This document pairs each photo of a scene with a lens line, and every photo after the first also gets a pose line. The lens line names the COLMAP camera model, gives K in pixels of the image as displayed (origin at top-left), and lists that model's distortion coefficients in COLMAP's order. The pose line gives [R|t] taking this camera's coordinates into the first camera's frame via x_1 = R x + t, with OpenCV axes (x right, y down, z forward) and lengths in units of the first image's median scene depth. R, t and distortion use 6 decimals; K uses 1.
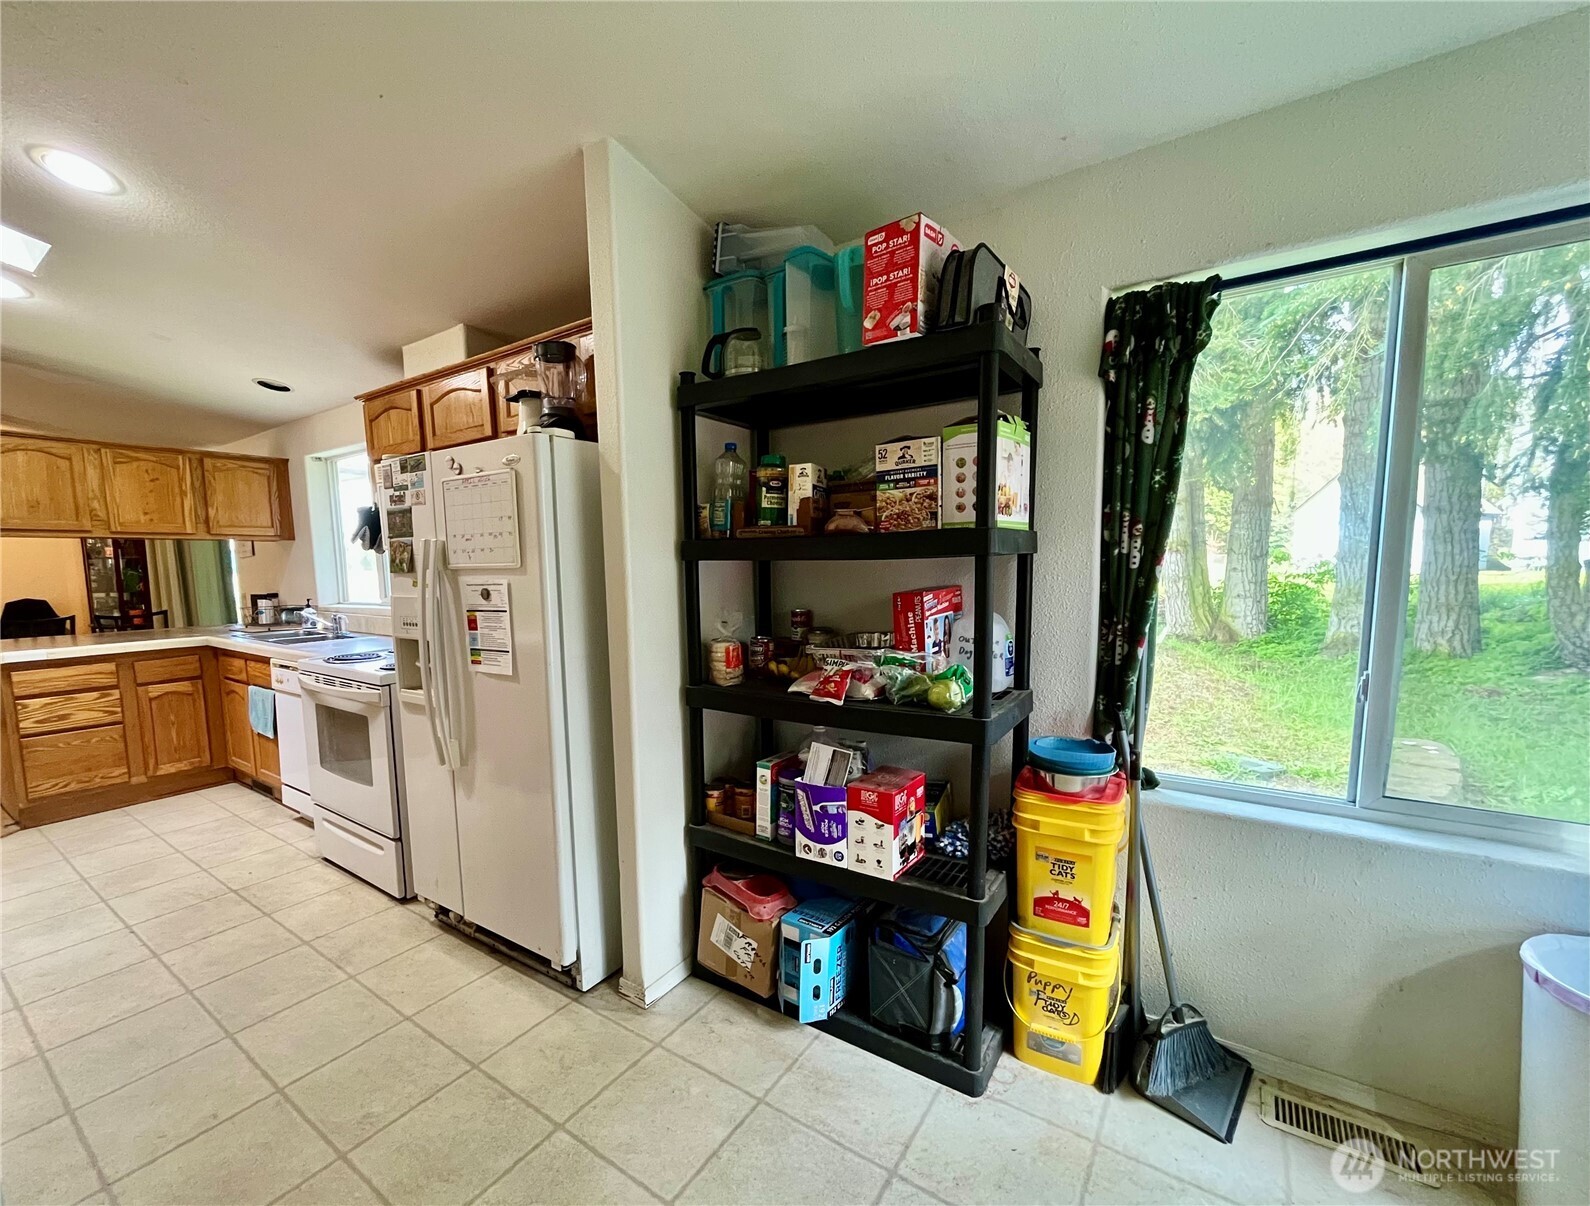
lens RADIAL K [[681.2, 0, 742.6], [0, 681.2, 638.5], [0, 0, 1]] dist [-0.003331, -0.000771]
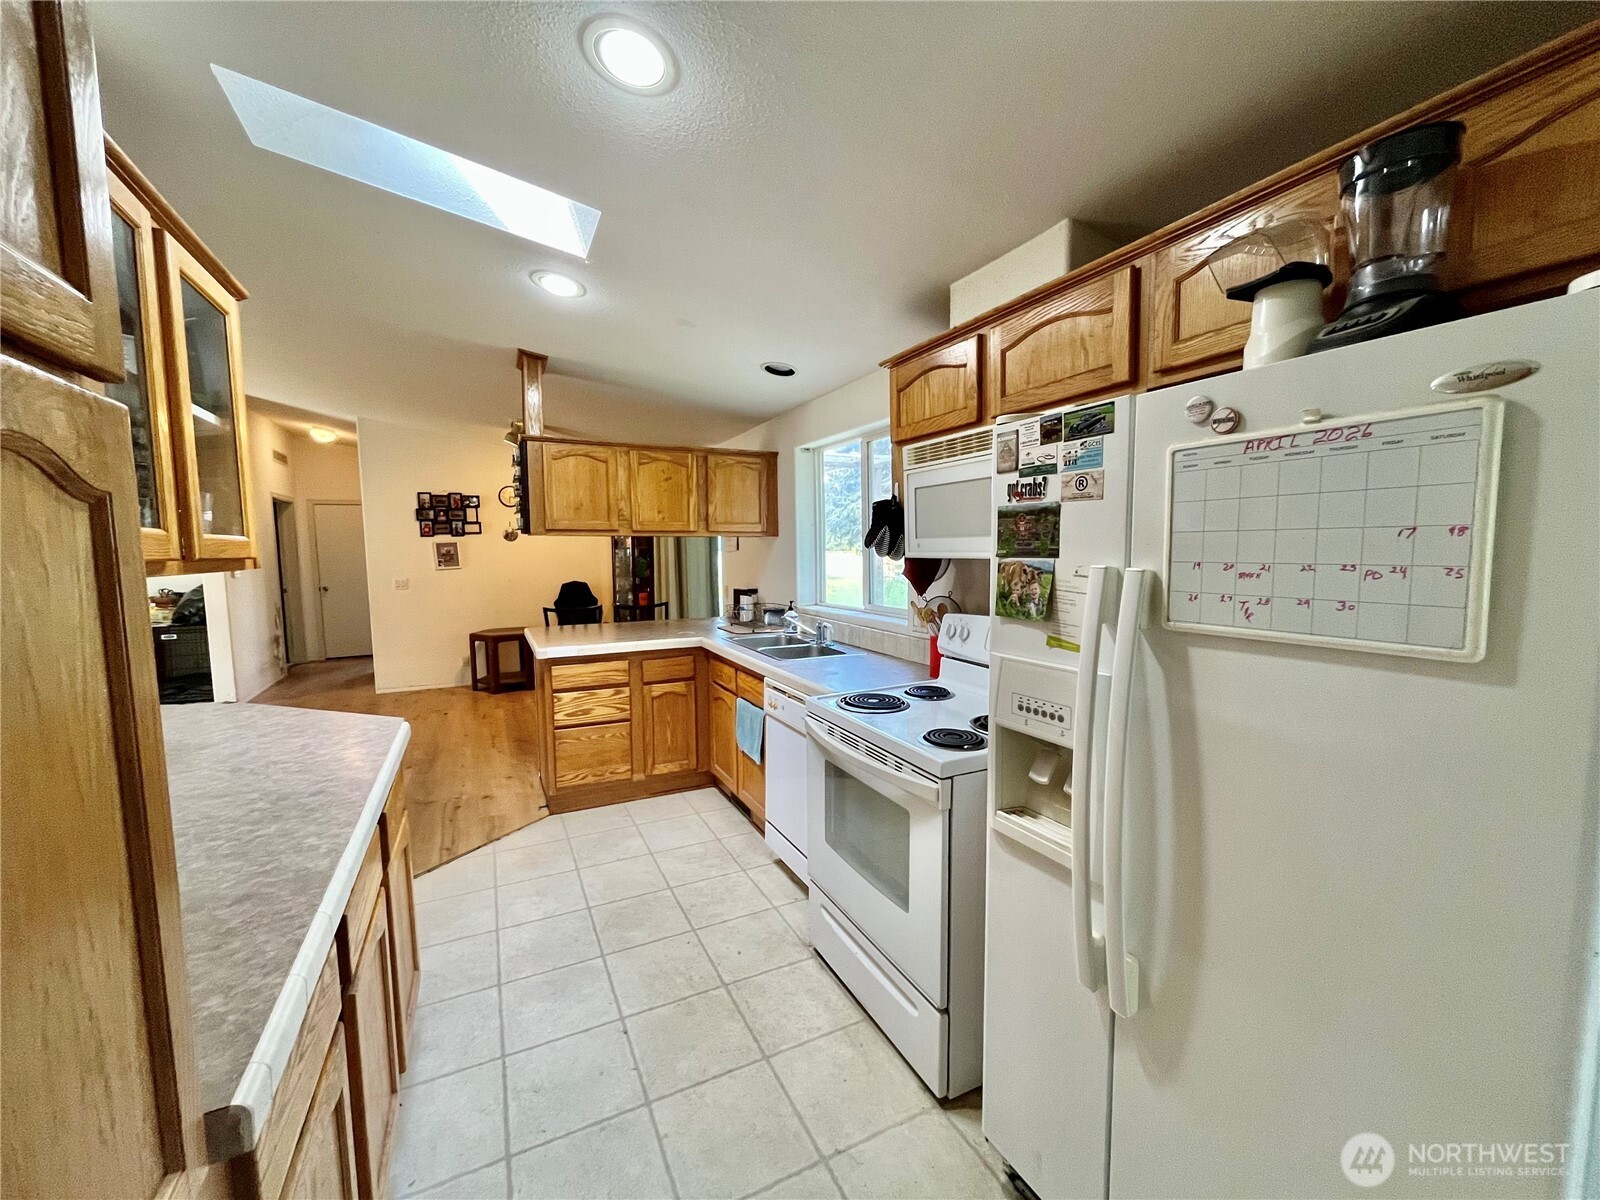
lens RADIAL K [[644.8, 0, 796.2], [0, 644.8, 602.9], [0, 0, 1]] dist [-0.004337, 0.000392]
pose [[0.881442, 0.048699, -0.469775, -0.254118], [-0.058576, 0.998262, -0.006422, -0.058288], [0.468646, 0.033178, 0.882763, 0.264665]]
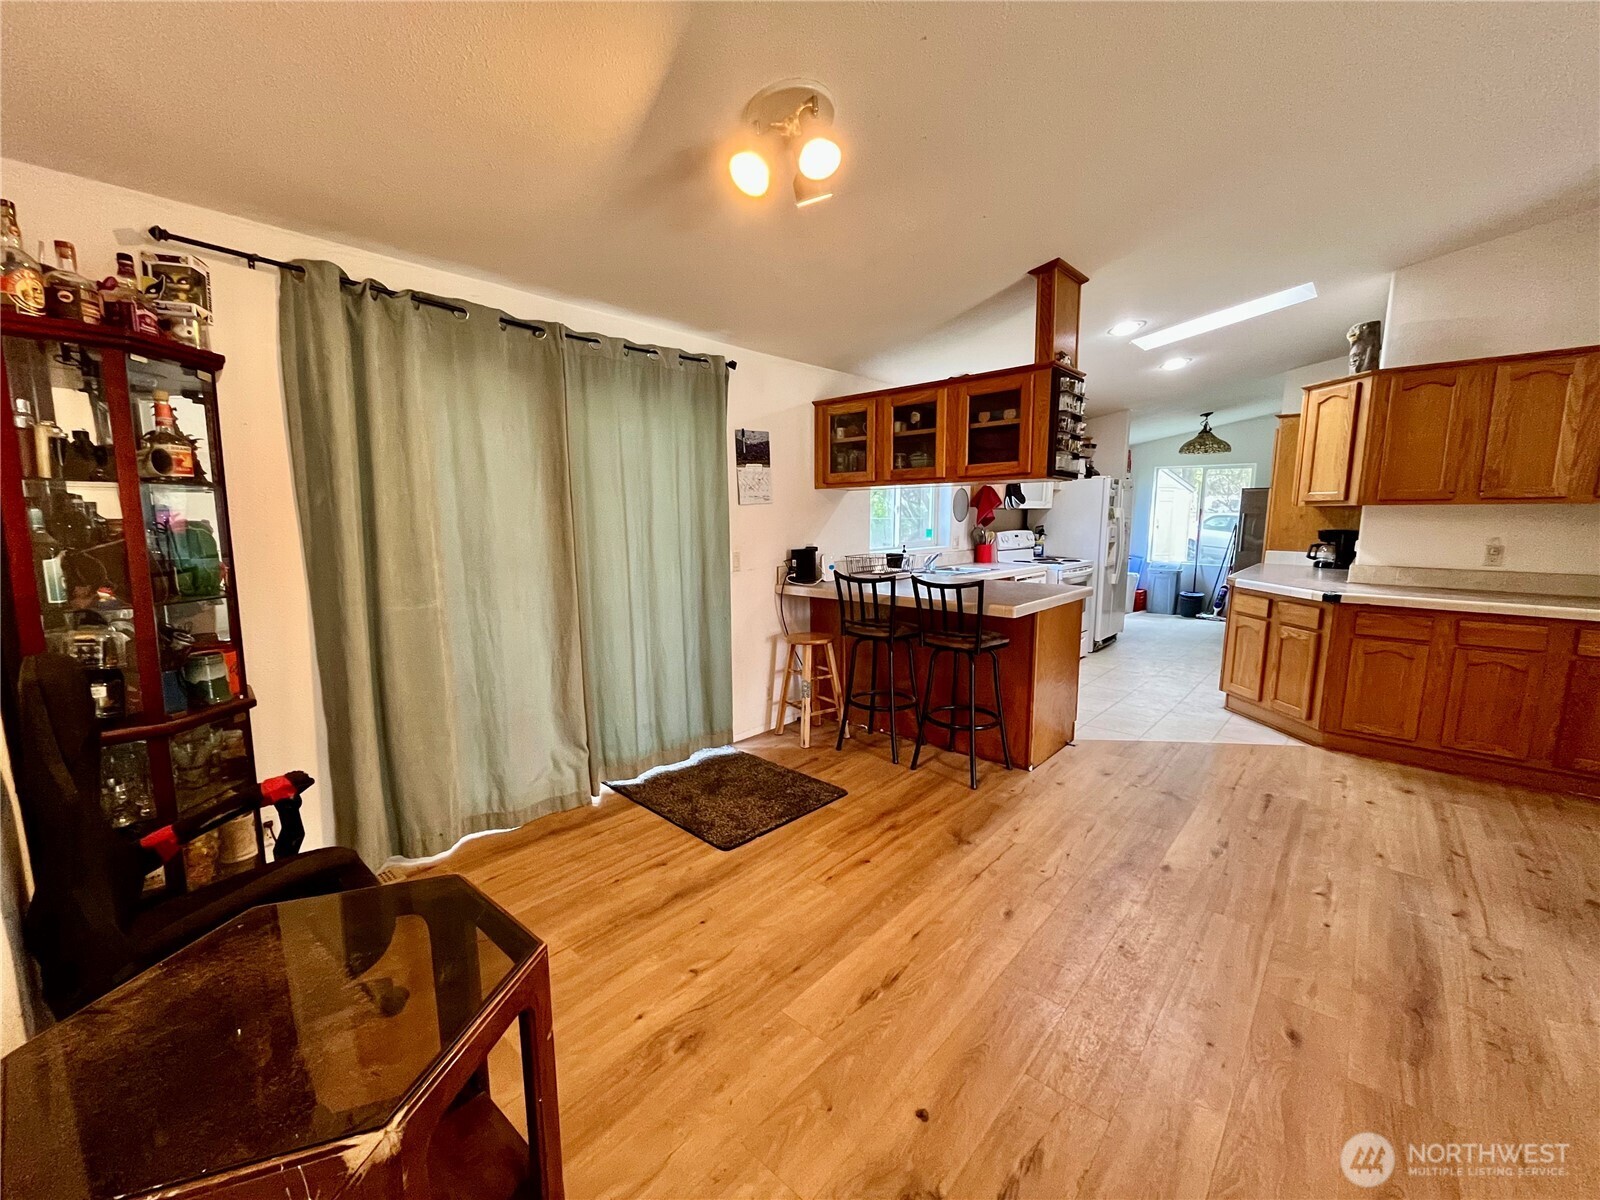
lens RADIAL K [[644.8, 0, 793.6], [0, 644.8, 606.0], [0, 0, 1]] dist [-0.004337, 0.000392]
pose [[0.116295, -0.124090, 0.985432, -2.031466], [0.114936, 0.987180, 0.110746, -0.114599], [-0.986542, 0.100382, 0.129067, 1.219203]]
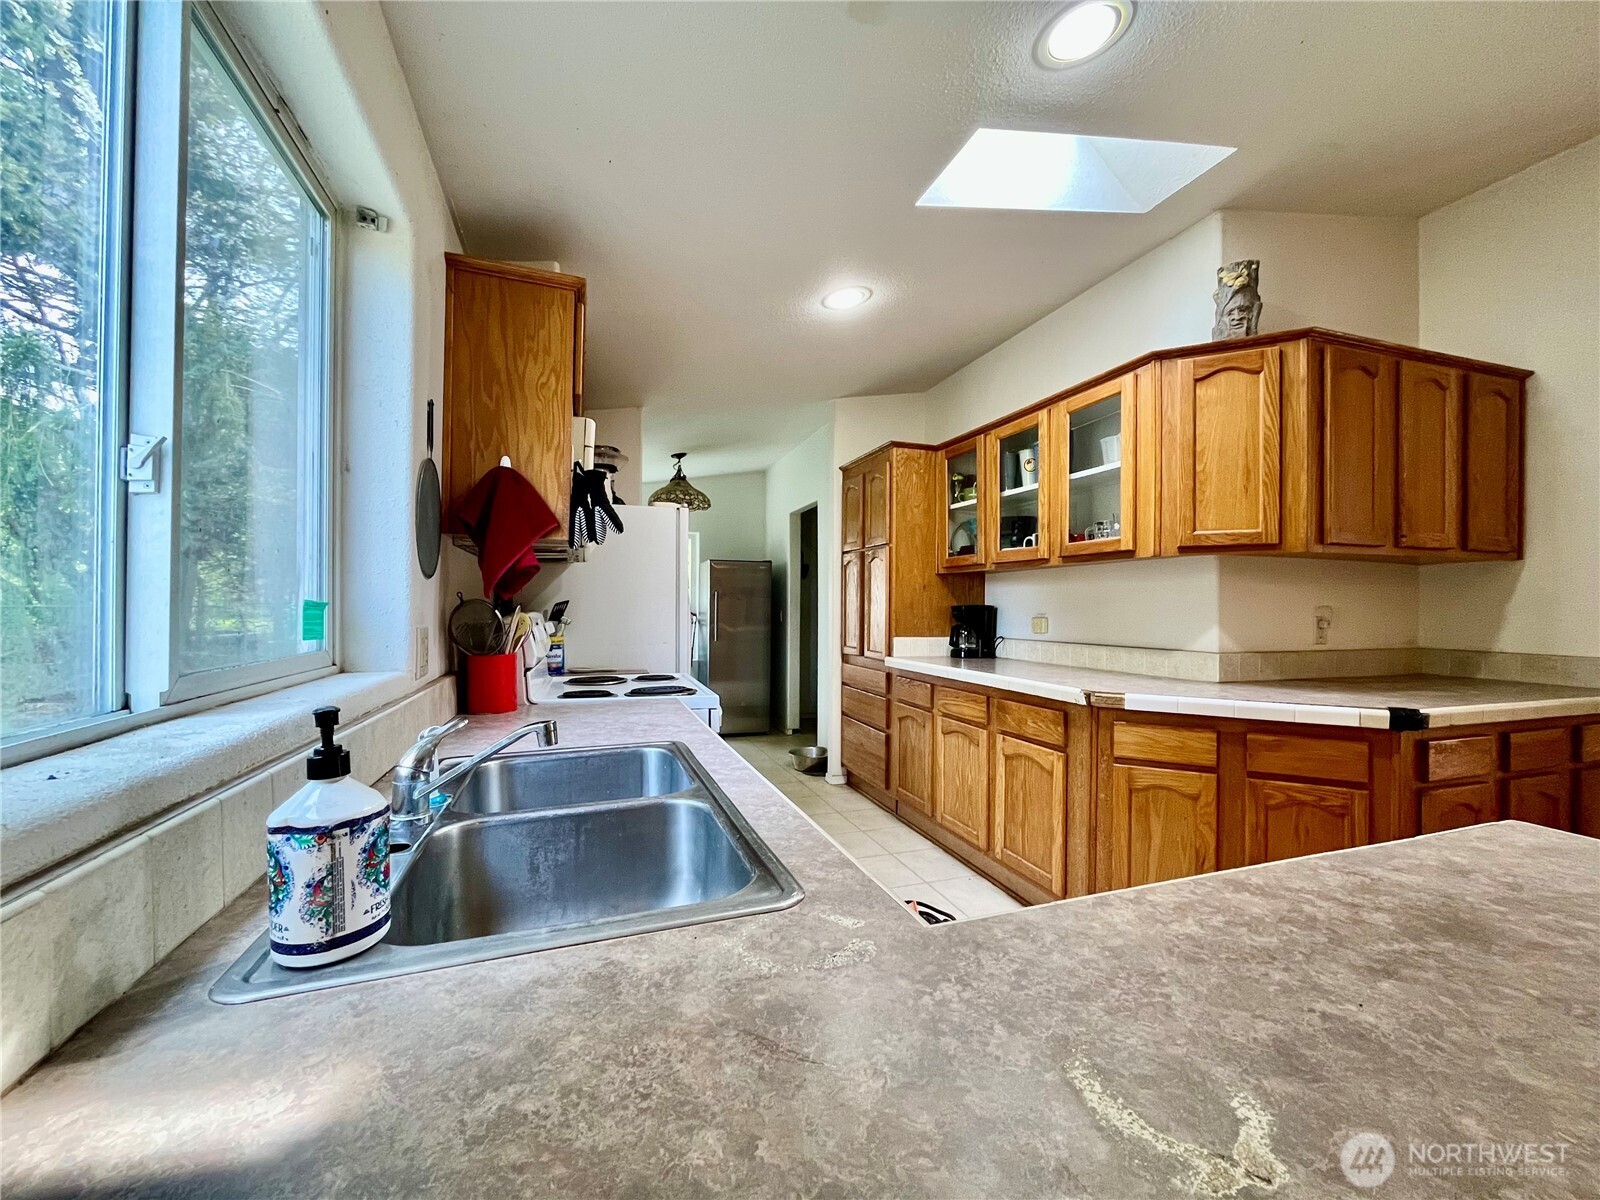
lens RADIAL K [[644.8, 0, 804.0], [0, 644.8, 602.1], [0, 0, 1]] dist [-0.004337, 0.000392]
pose [[-0.813763, 0.020830, 0.580824, -0.909824], [0.082165, 0.993444, 0.079489, -0.096572], [-0.575360, 0.112409, -0.810139, 1.209435]]
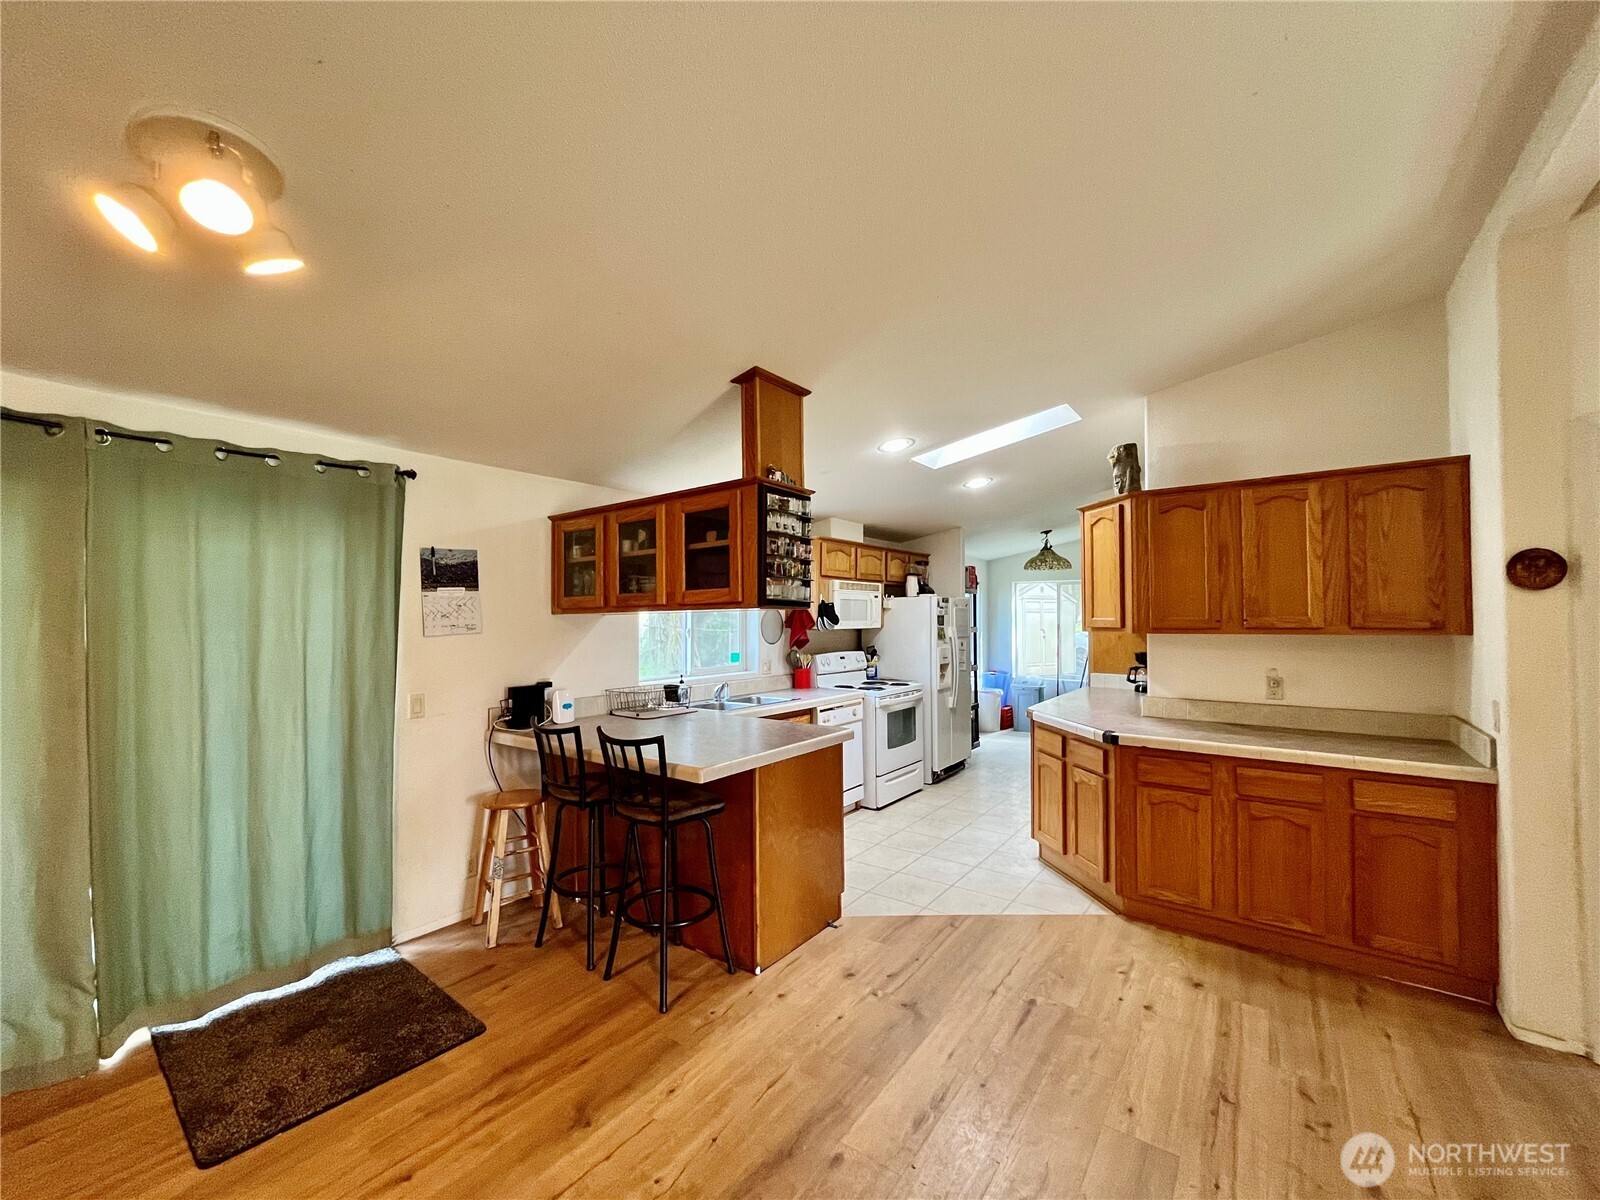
lens RADIAL K [[644.8, 0, 794.0], [0, 644.8, 606.6], [0, 0, 1]] dist [-0.004337, 0.000392]
pose [[0.018913, 0.037456, 0.999119, -1.854985], [0.119311, 0.992073, -0.039450, -0.117219], [-0.992677, 0.119952, 0.014294, 0.932692]]
